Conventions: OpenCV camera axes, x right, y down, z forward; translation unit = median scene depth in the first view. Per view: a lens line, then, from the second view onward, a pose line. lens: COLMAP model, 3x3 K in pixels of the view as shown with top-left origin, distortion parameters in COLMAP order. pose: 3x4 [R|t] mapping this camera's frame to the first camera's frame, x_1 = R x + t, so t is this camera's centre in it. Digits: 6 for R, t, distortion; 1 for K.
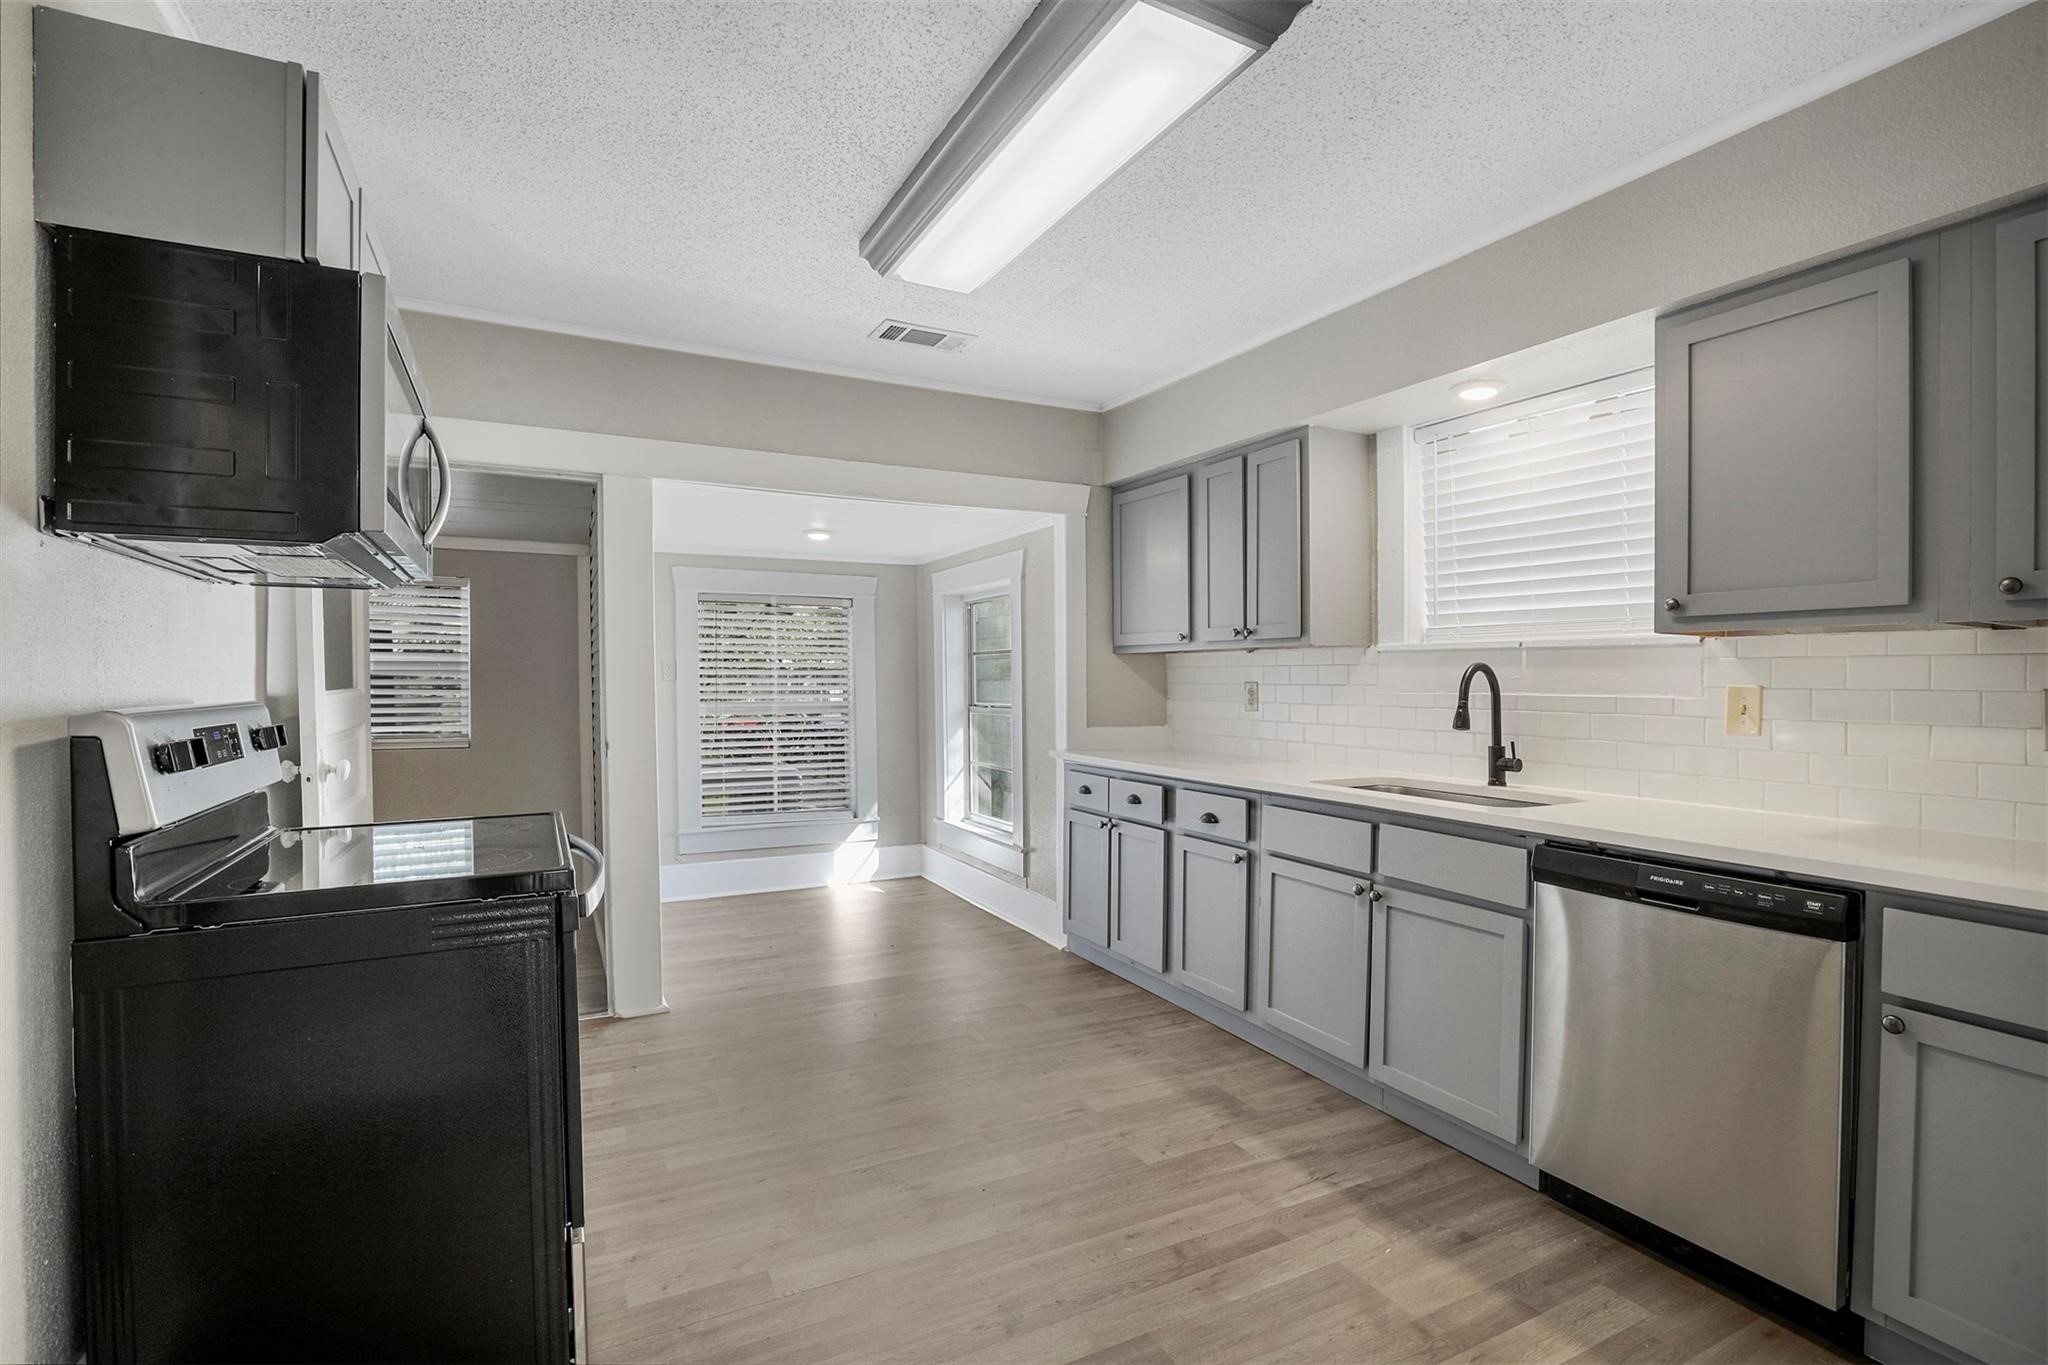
lens RADIAL K [[944.6, 0, 1032.3], [0, 944.6, 680.0], [0, 0, 1]] dist [-0.000693, 0.000125]
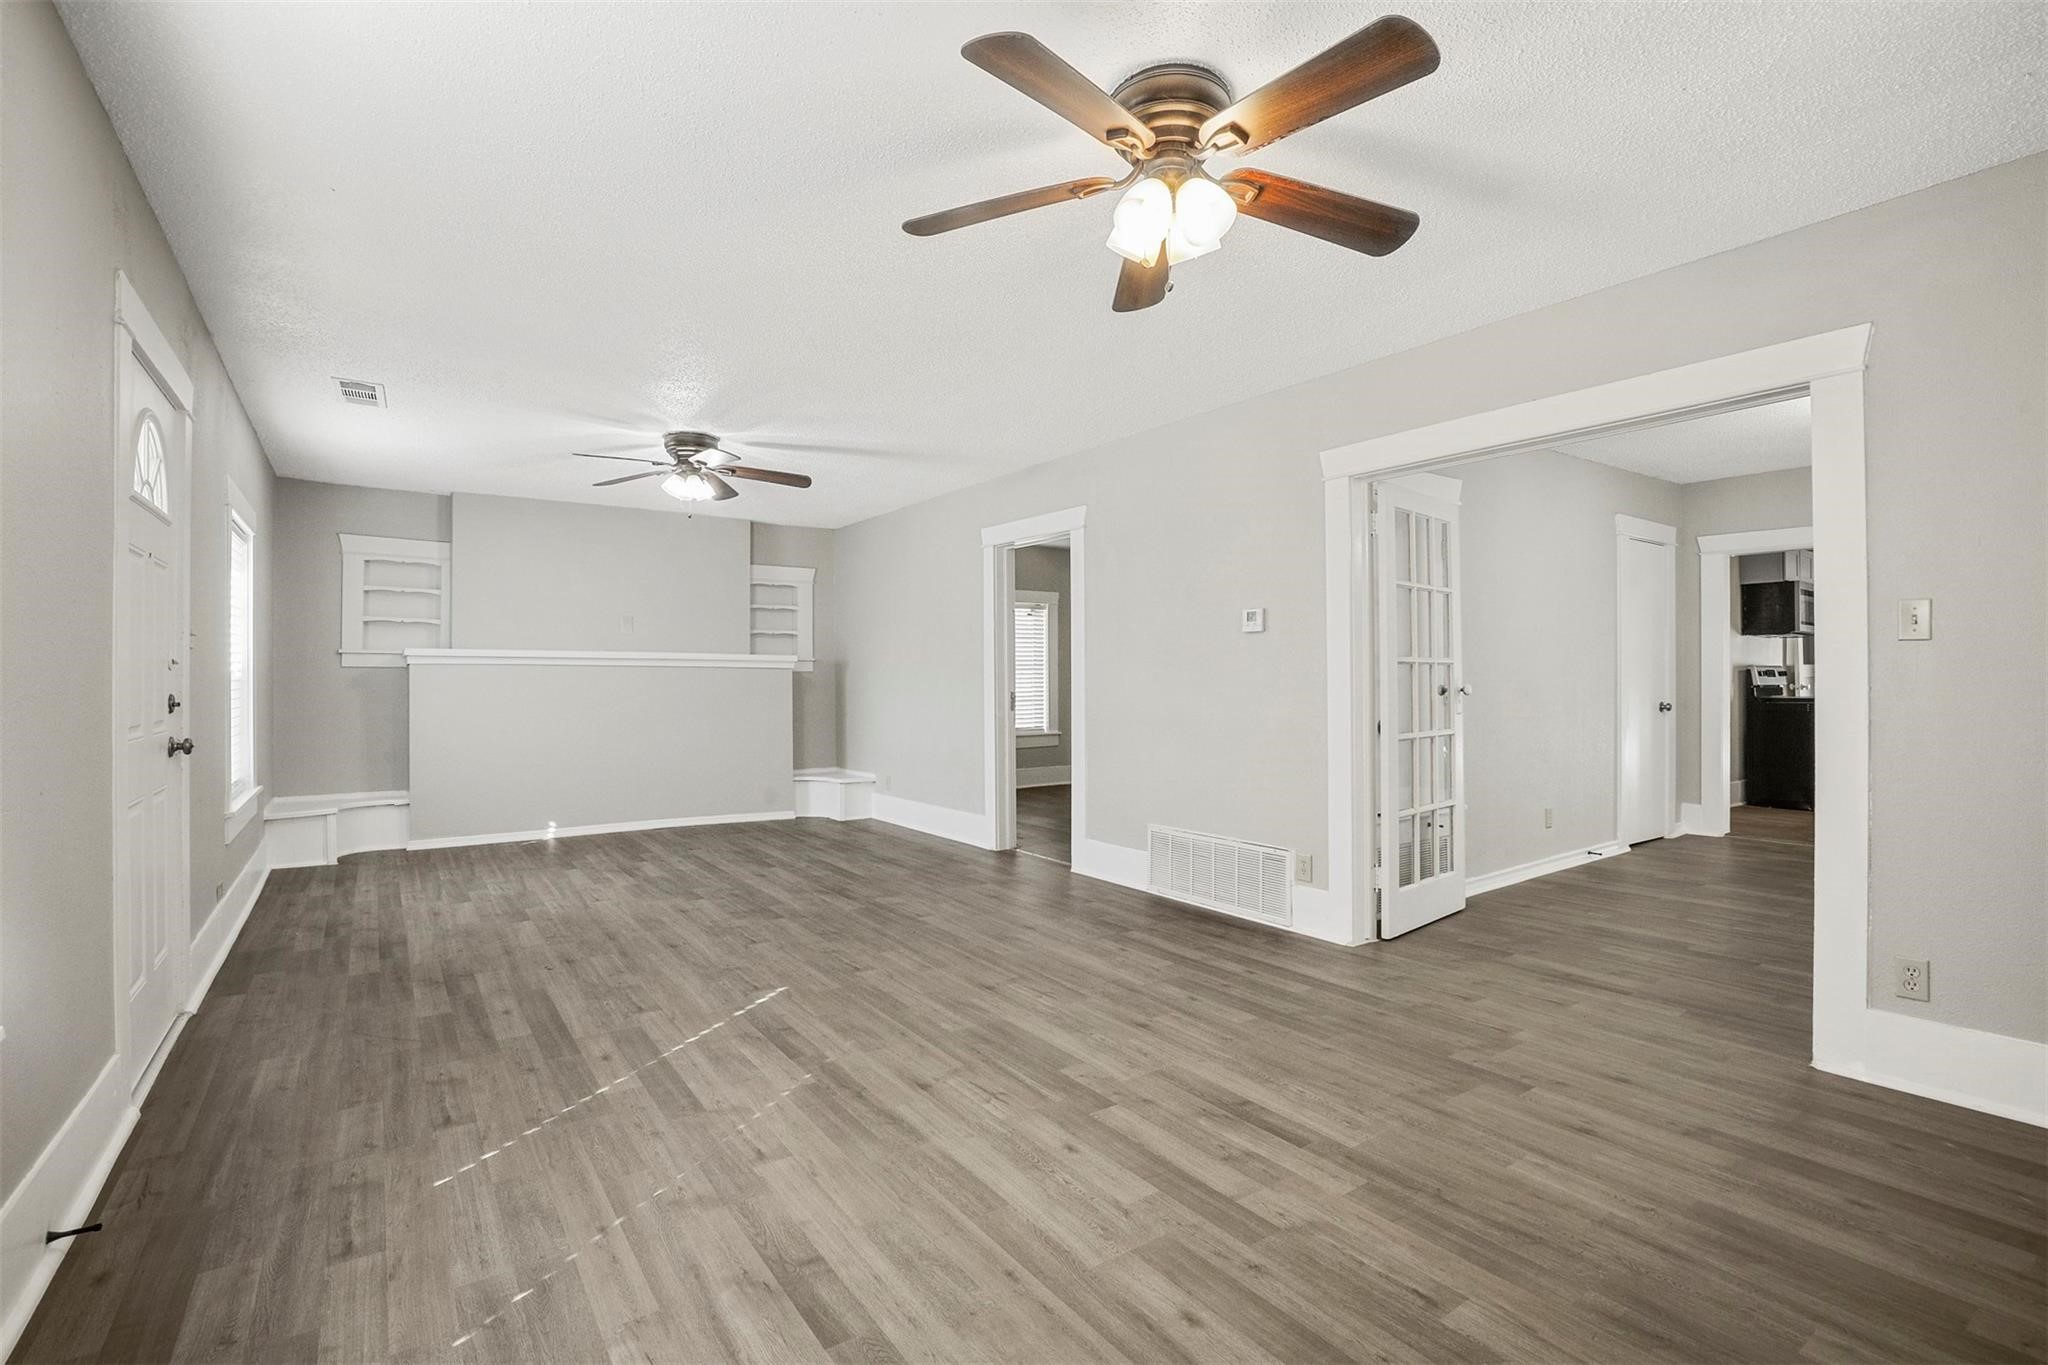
lens RADIAL K [[944.6, 0, 1034.5], [0, 944.6, 680.4], [0, 0, 1]] dist [-0.000693, 0.000125]
pose [[0.124255, -0.008087, -0.992217, 3.971427], [-0.007794, 0.999928, -0.009126, 0.197483], [0.992220, 0.008867, 0.124183, -3.841934]]
